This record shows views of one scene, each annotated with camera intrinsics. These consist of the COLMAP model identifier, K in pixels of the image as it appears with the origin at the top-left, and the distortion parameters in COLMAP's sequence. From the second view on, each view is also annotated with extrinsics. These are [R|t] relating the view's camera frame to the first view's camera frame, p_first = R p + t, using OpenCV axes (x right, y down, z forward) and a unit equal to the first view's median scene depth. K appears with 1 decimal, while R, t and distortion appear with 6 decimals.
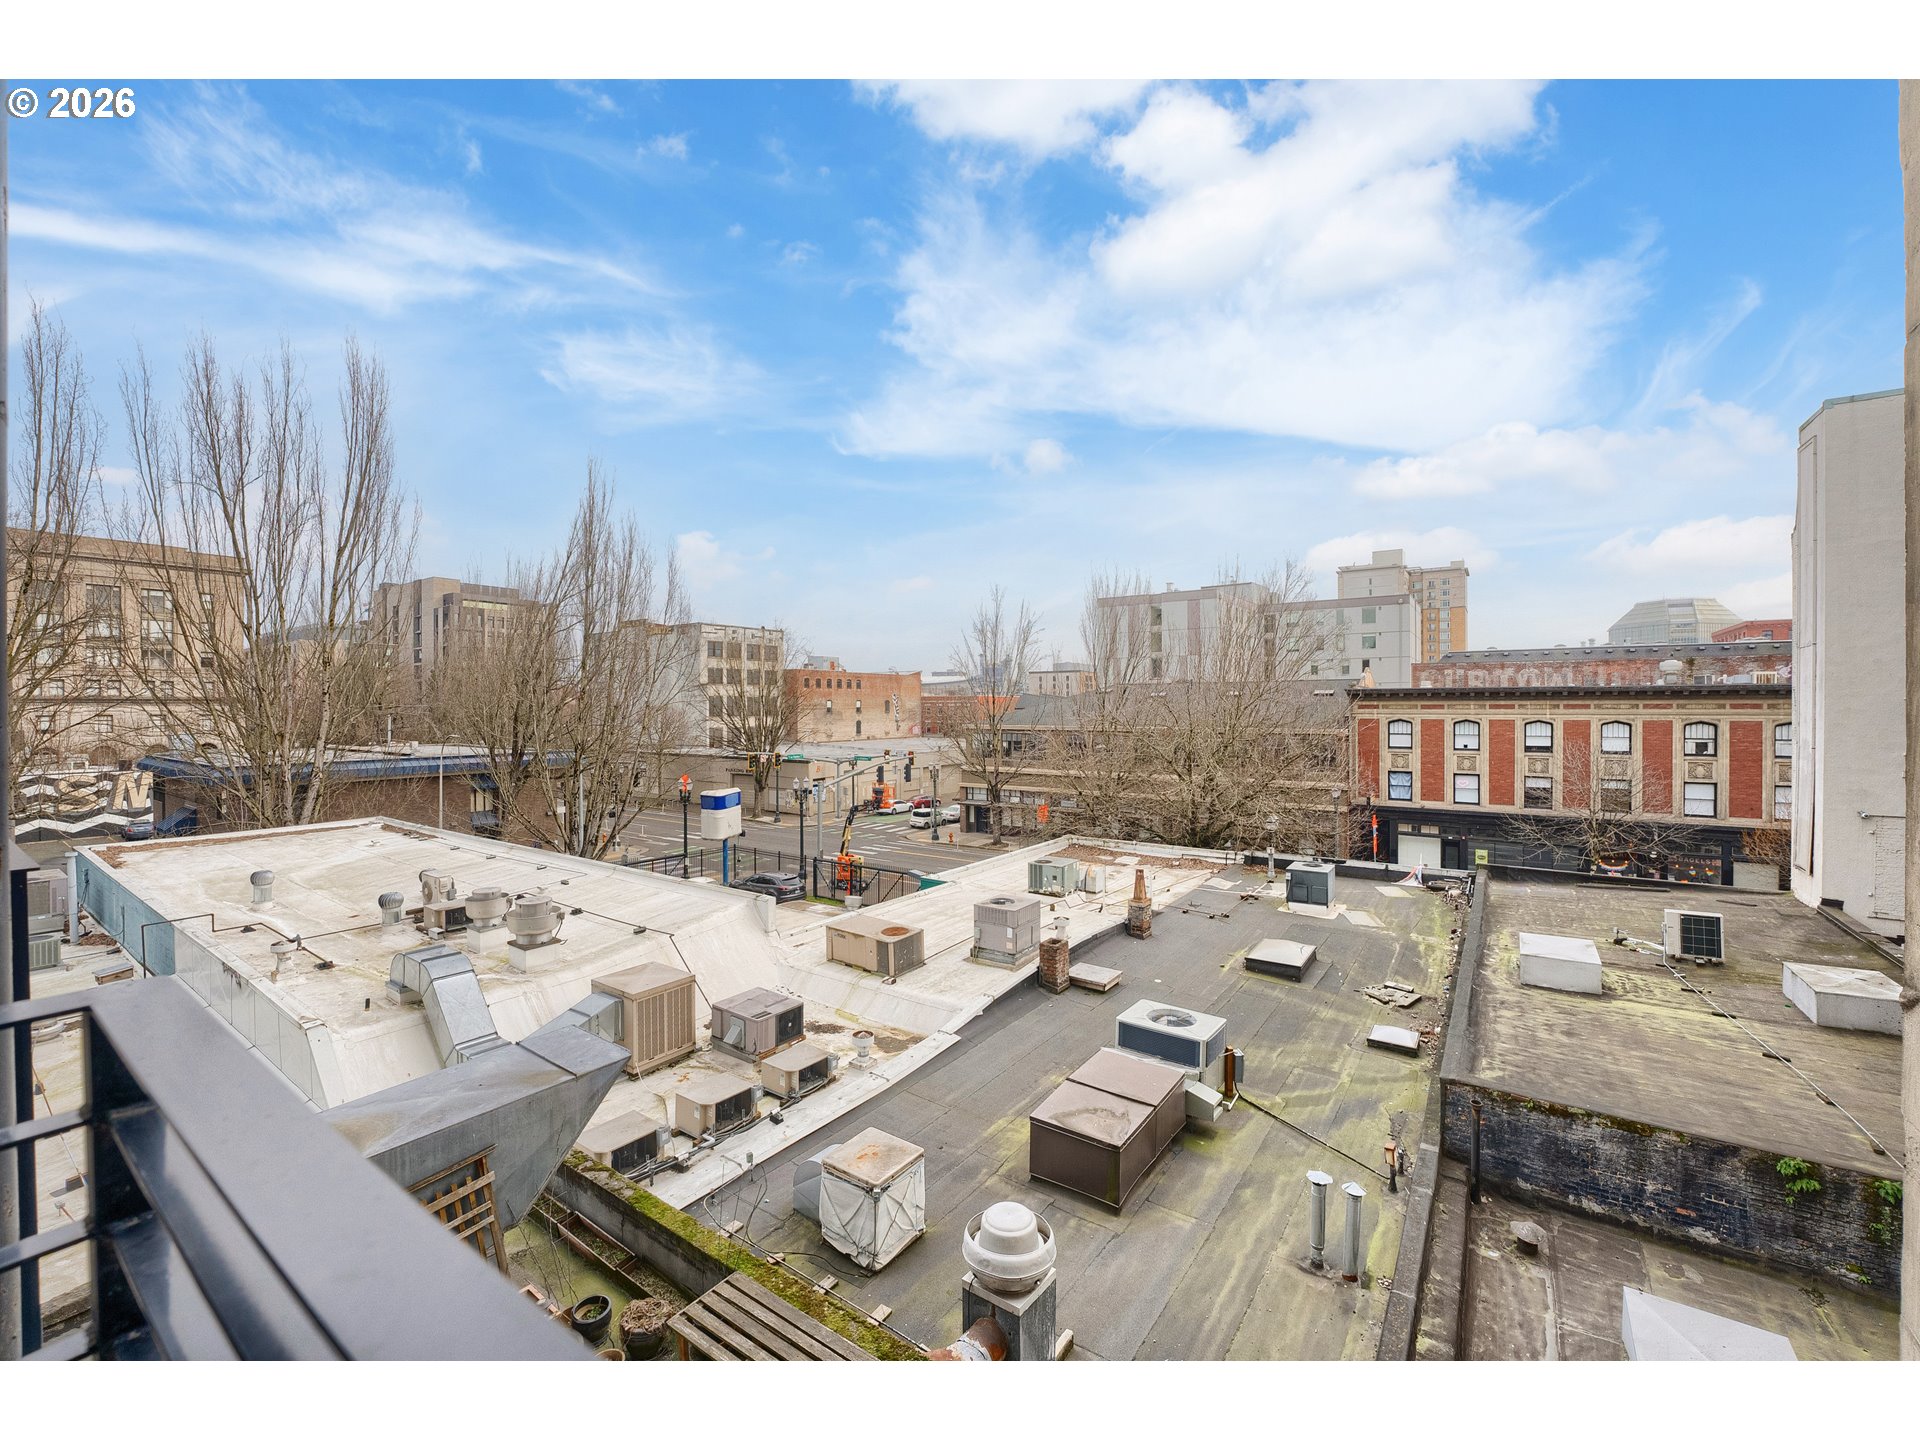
lens RADIAL K [[782.2, 0, 960.0], [0, 782.2, 720.0], [0, 0, 1]] dist [-0.023641, -0.000088]
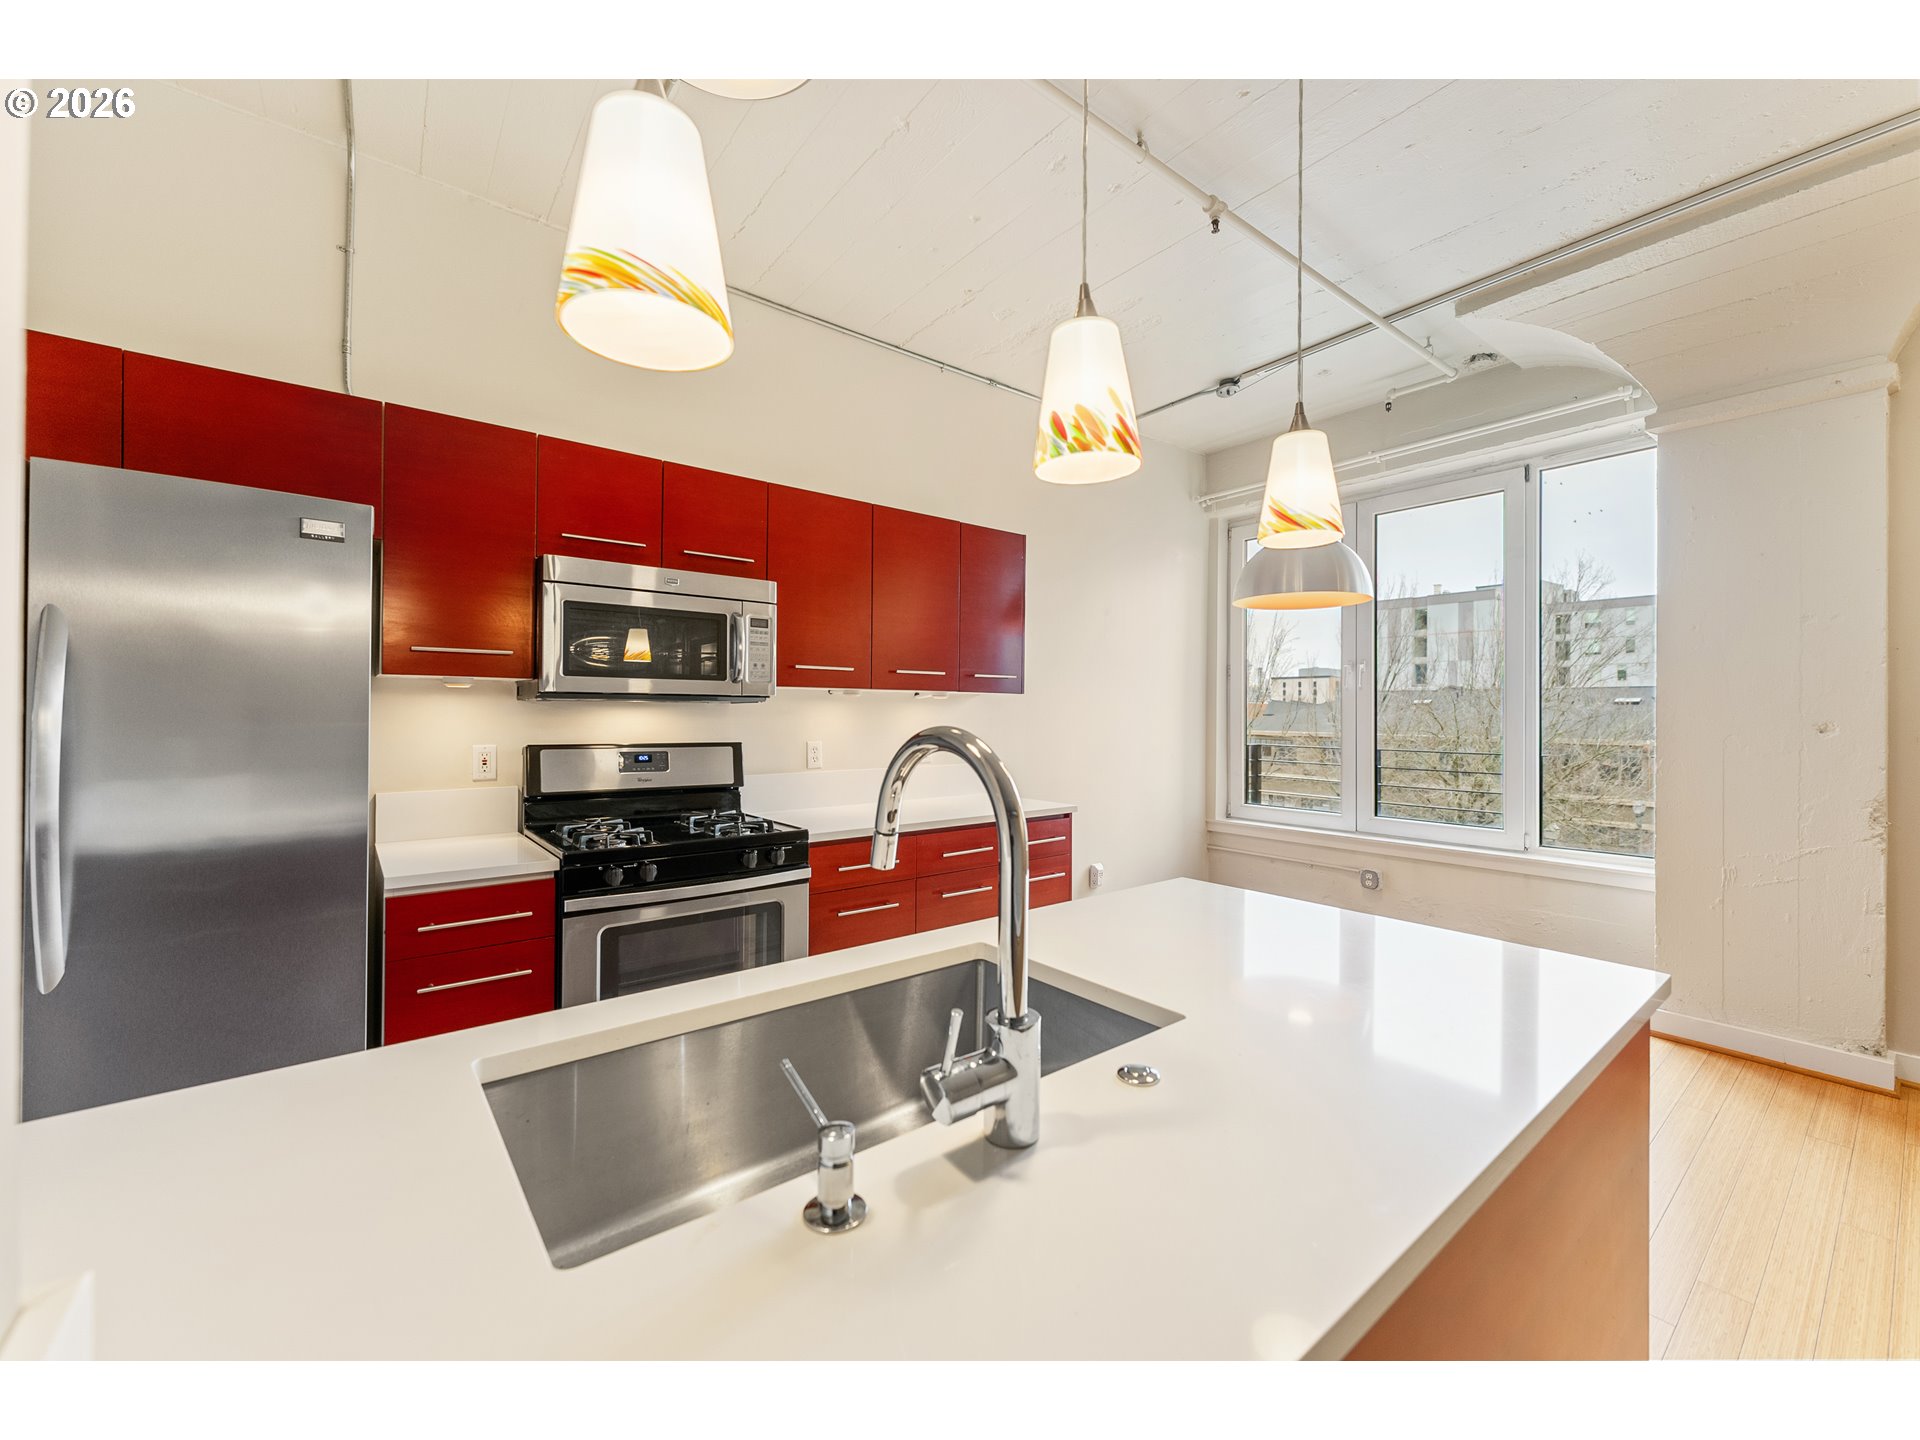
lens RADIAL K [[774.6, 0, 957.8], [0, 774.6, 713.0], [0, 0, 1]] dist [-0.001051, -0.000165]
pose [[0.957439, 0.009950, -0.288465, -0.024663], [-0.014413, 0.999807, -0.013349, 0.002812], [0.288276, 0.016938, 0.957397, -0.100111]]
